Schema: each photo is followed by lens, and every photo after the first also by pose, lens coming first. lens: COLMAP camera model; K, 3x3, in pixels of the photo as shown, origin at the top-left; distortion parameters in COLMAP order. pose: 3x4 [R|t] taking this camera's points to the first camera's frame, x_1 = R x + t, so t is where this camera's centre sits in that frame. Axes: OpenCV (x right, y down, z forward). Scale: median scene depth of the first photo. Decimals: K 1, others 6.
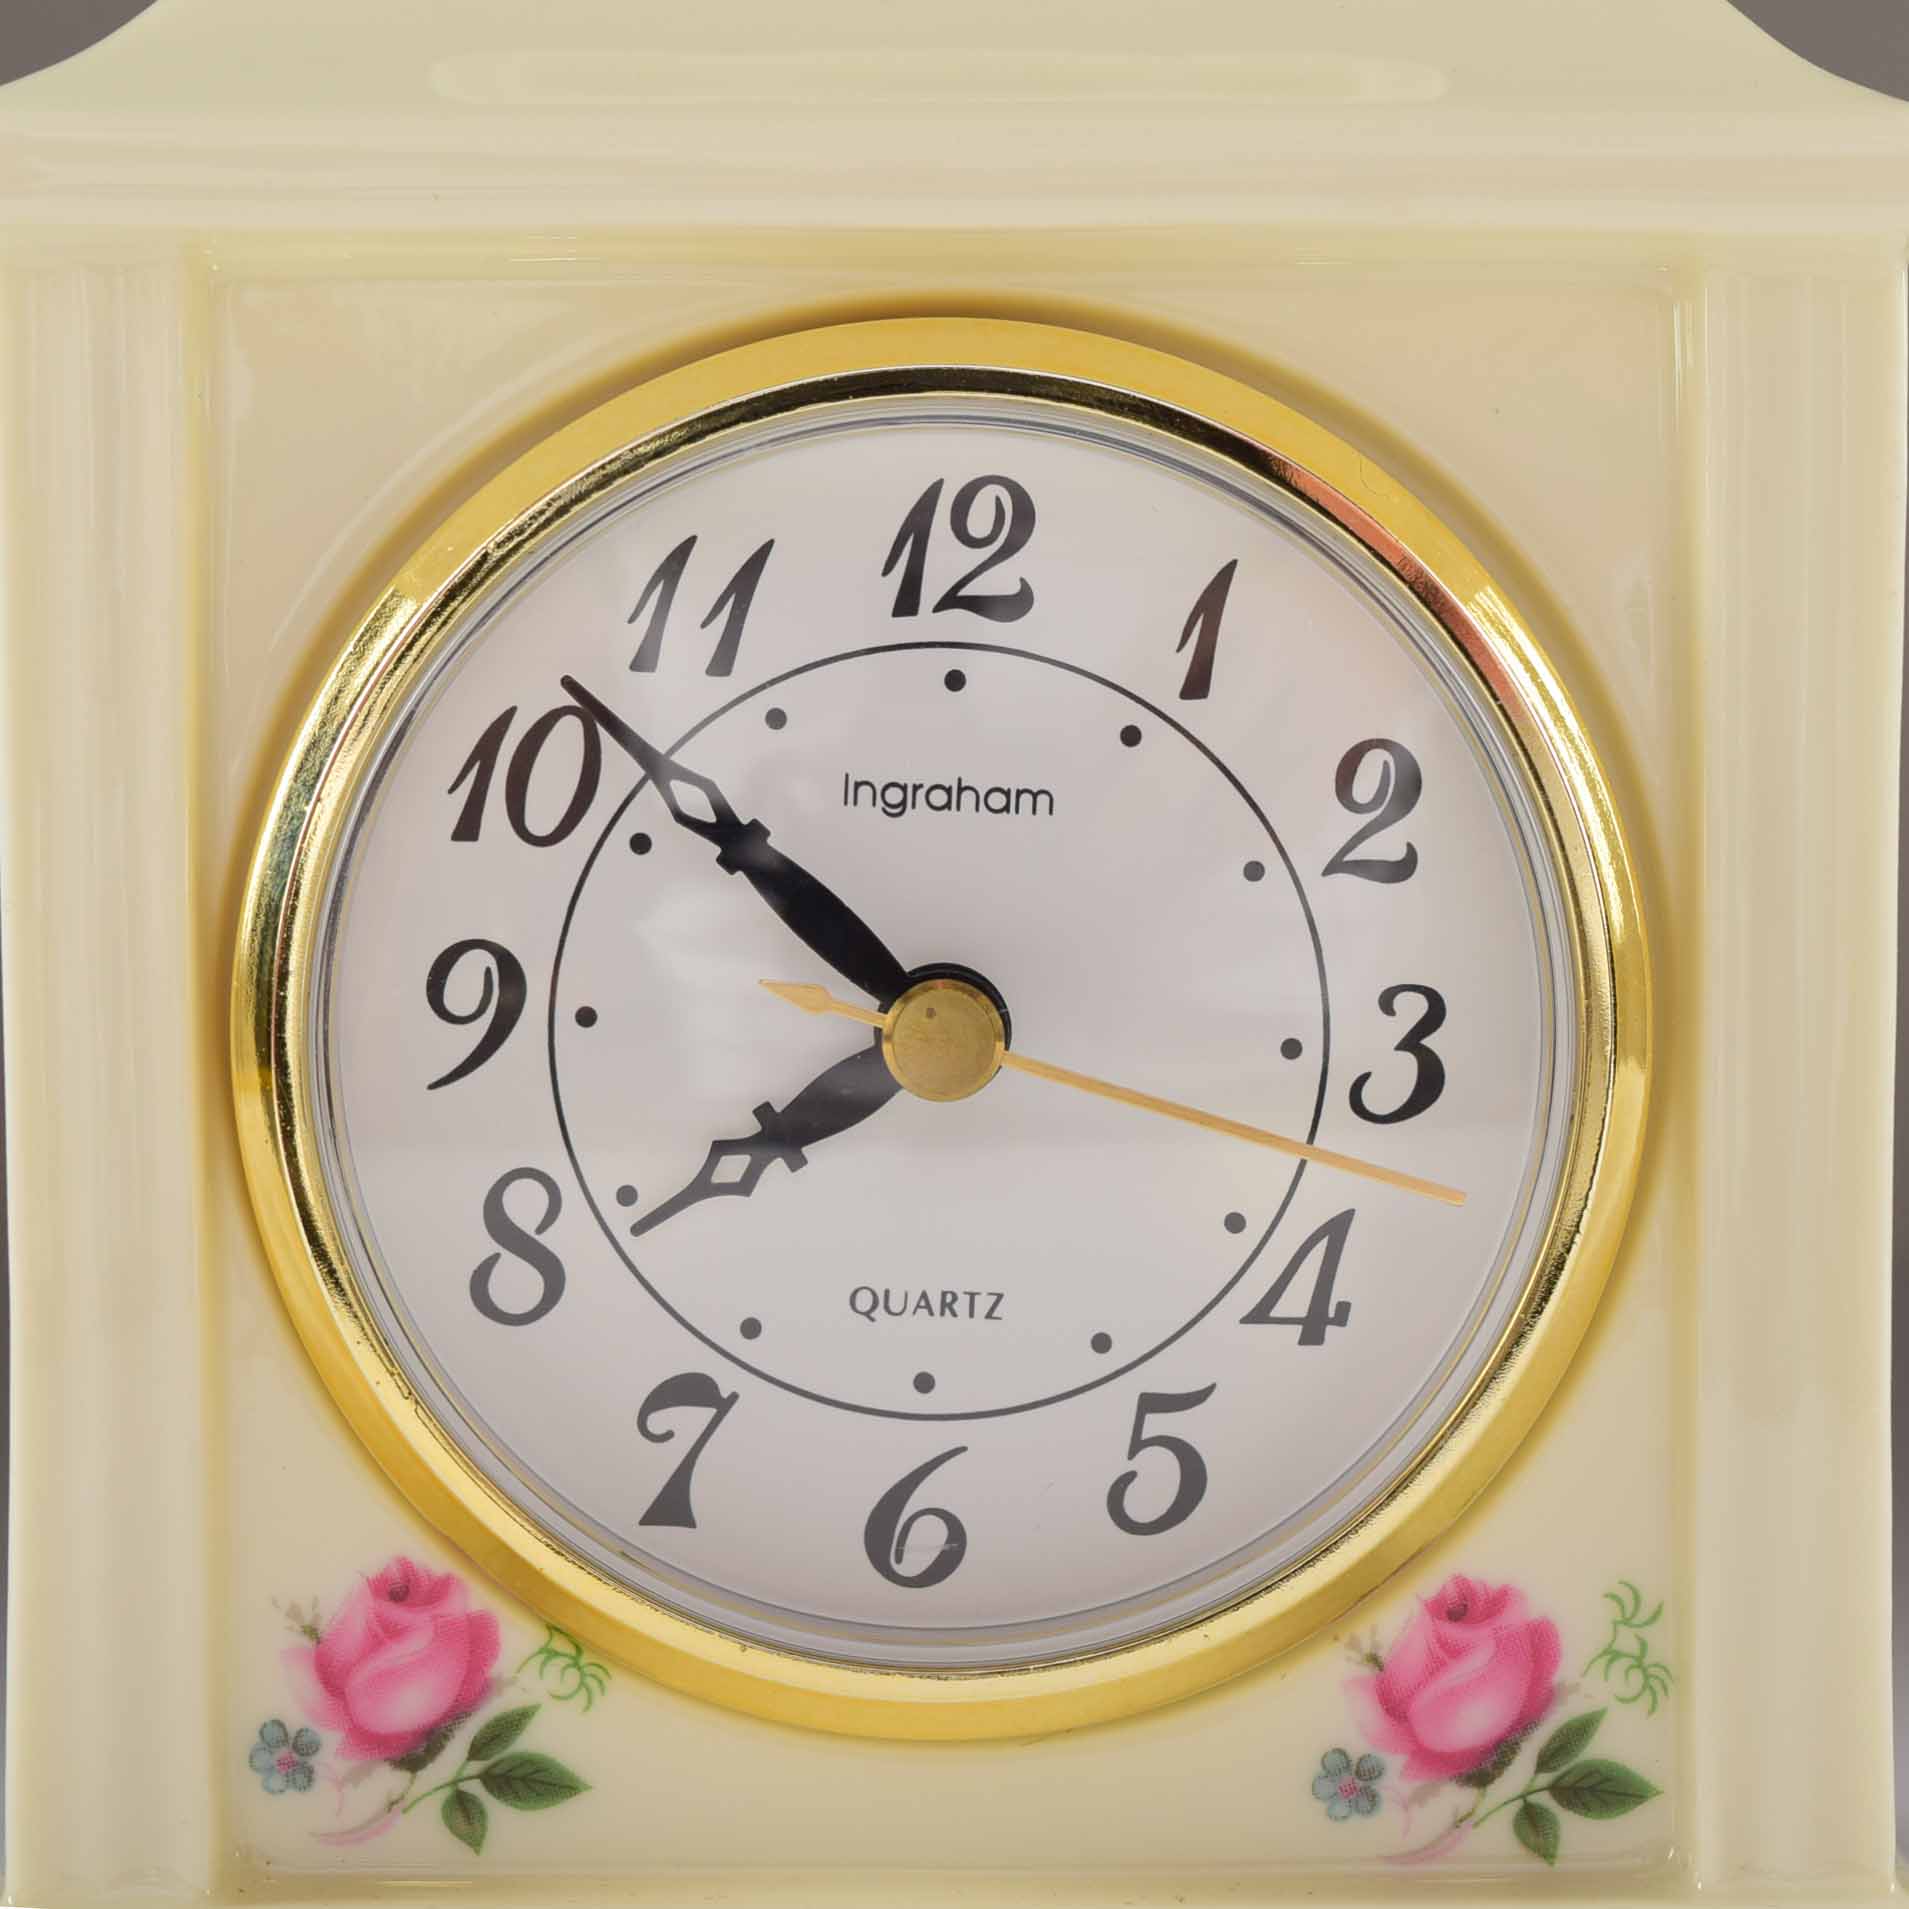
lens RADIAL K [[4611.6, 0, 954.5], [0, 4611.6, 954.5], [0, 0, 1]] dist [-0.055955, 0.454760]
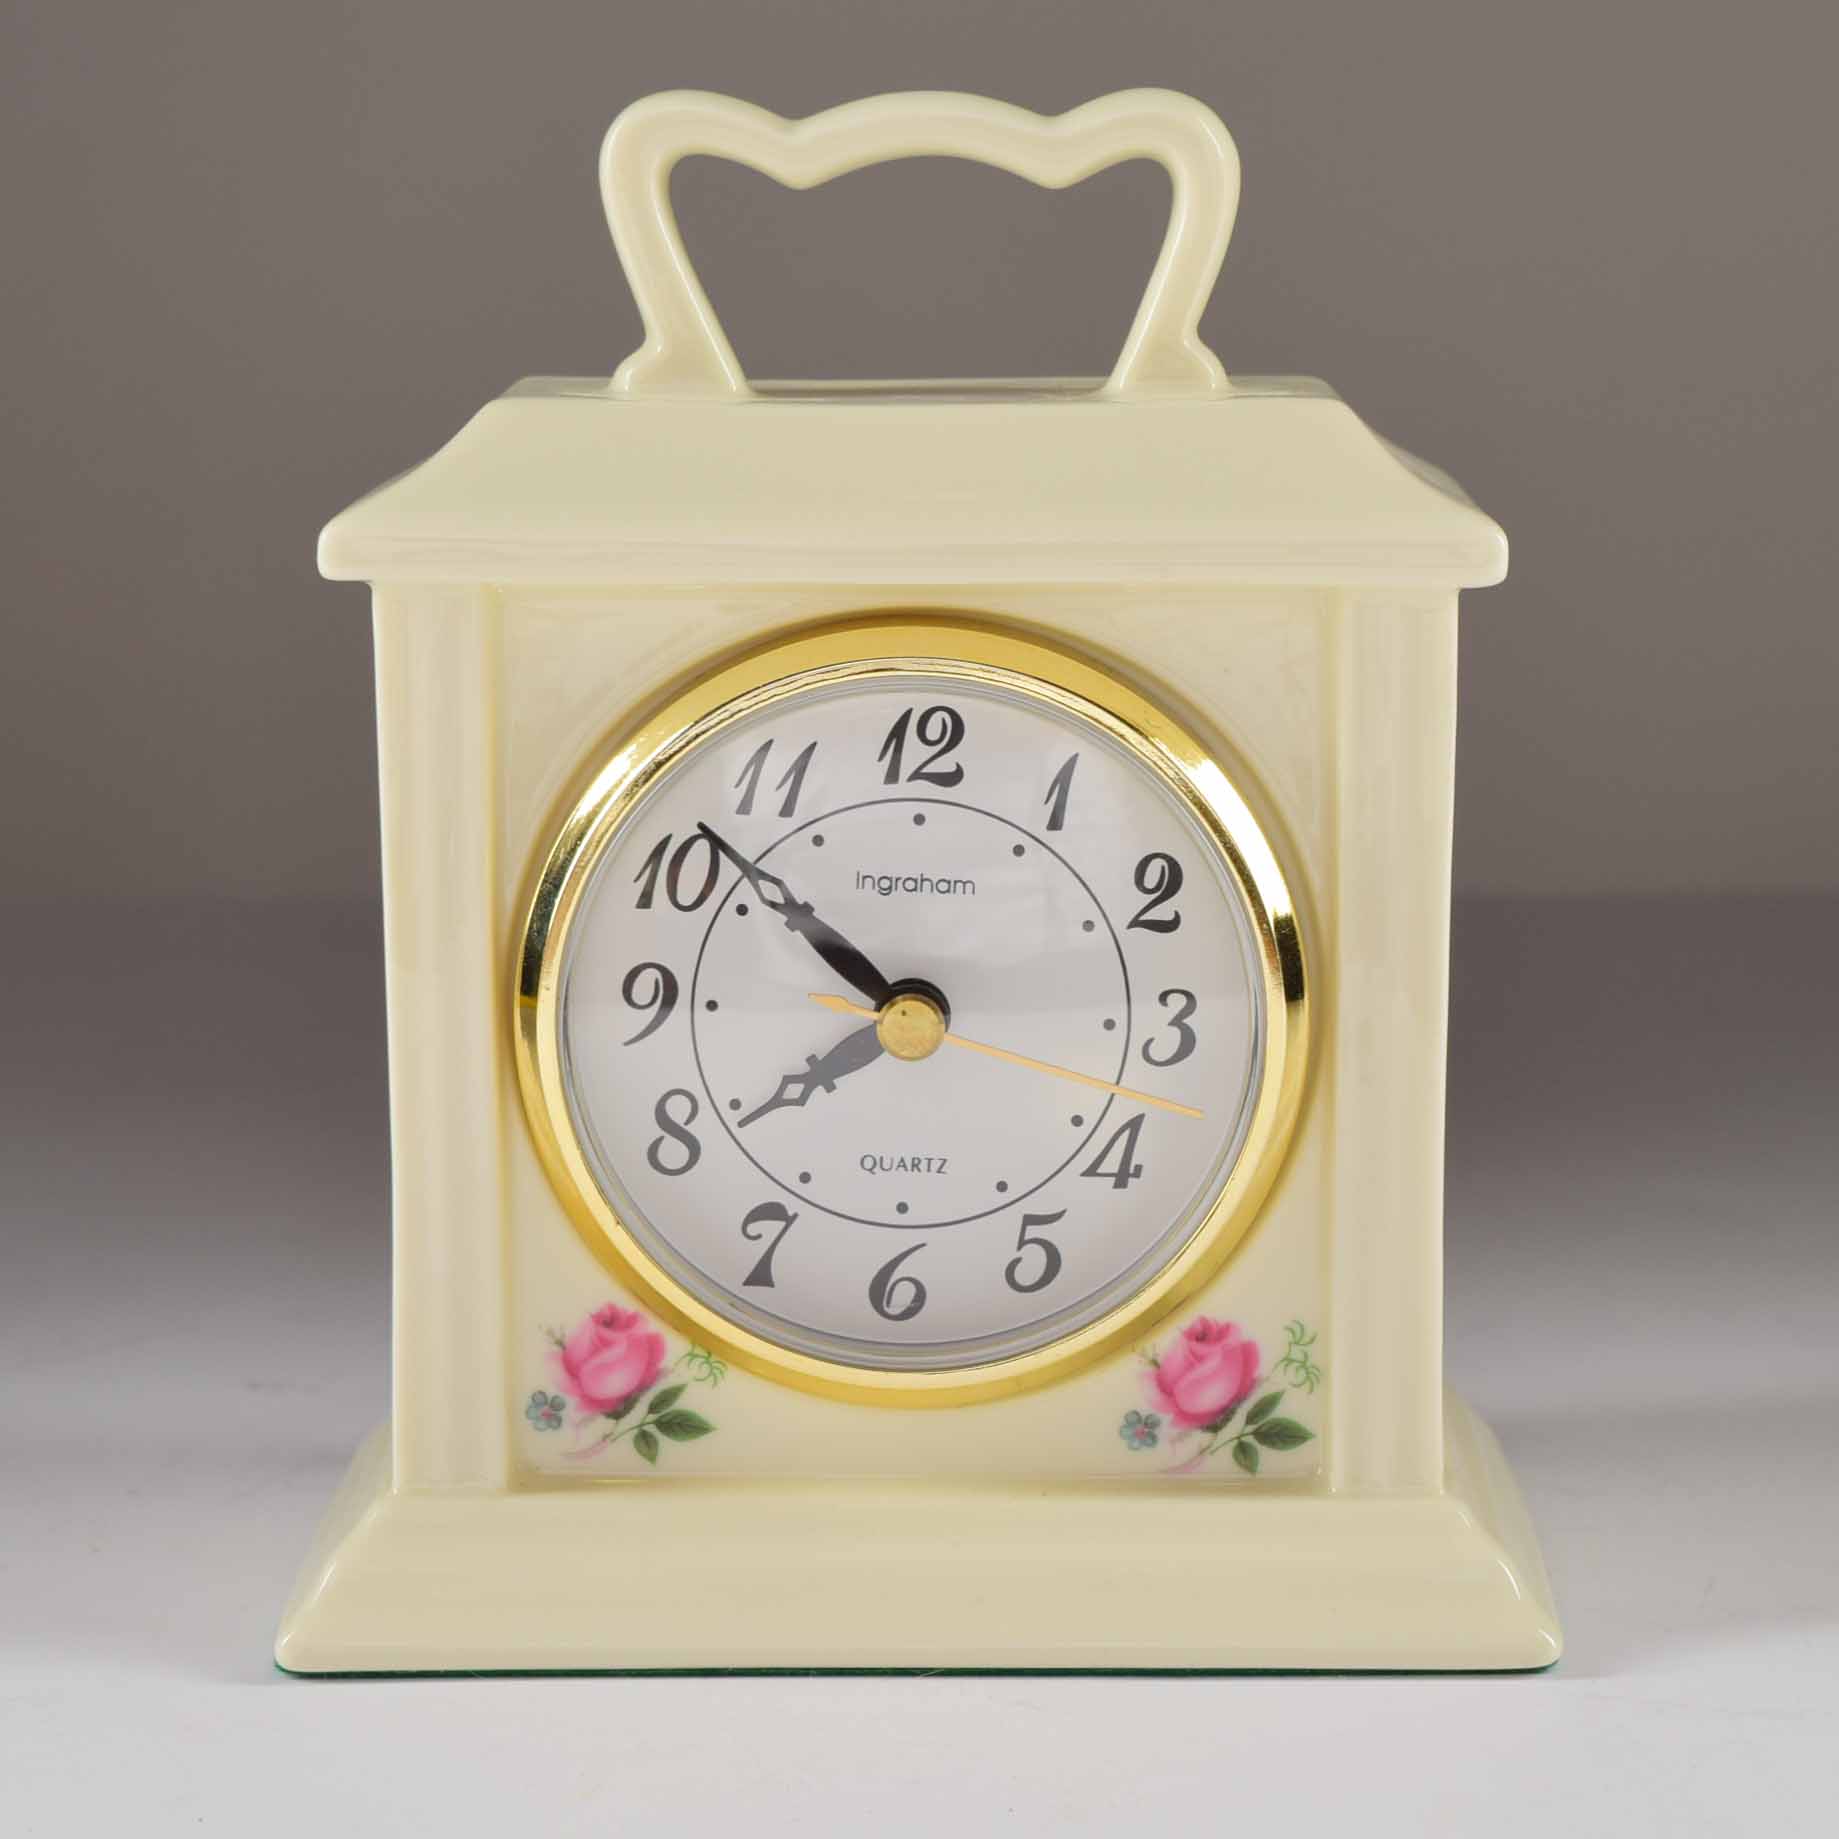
lens RADIAL K [[4442.5, 0, 919.5], [0, 4442.5, 919.5], [0, 0, 1]] dist [-0.055955, 0.454760]
pose [[0.999595, 0.004288, -0.028130, 0.047881], [-0.000949, 0.993054, 0.117655, -0.219879], [0.028439, -0.117581, 0.992656, -0.690394]]
